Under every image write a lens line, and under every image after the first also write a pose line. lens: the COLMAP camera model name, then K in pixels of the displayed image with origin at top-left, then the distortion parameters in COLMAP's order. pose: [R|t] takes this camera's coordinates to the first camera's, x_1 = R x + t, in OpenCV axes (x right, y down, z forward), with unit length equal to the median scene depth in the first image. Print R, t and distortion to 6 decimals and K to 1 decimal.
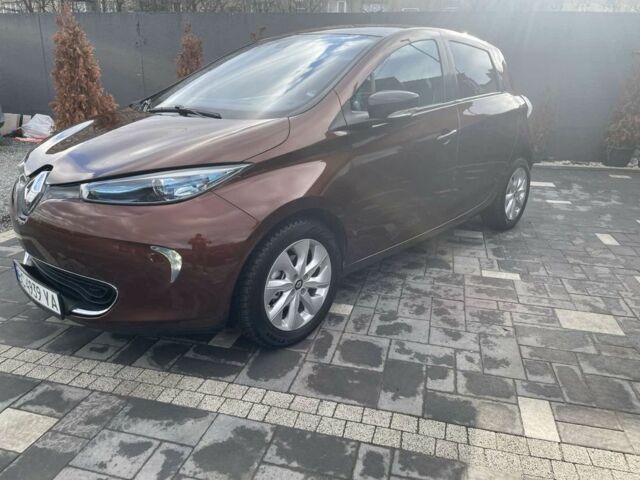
lens RADIAL K [[488.1, 0, 320.0], [0, 488.1, 240.0], [0, 0, 1]] dist [0.003994, -0.012883]
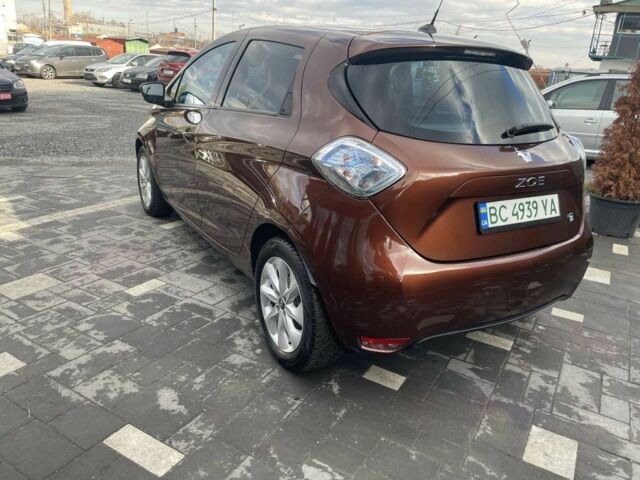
lens RADIAL K [[488.1, 0, 320.0], [0, 488.1, 240.0], [0, 0, 1]] dist [0.003994, -0.012883]
pose [[-0.278746, 0.292764, -0.914653, 1.262952], [-0.365427, 0.848426, 0.382932, -0.552211], [0.888124, 0.440979, -0.129511, 1.578825]]
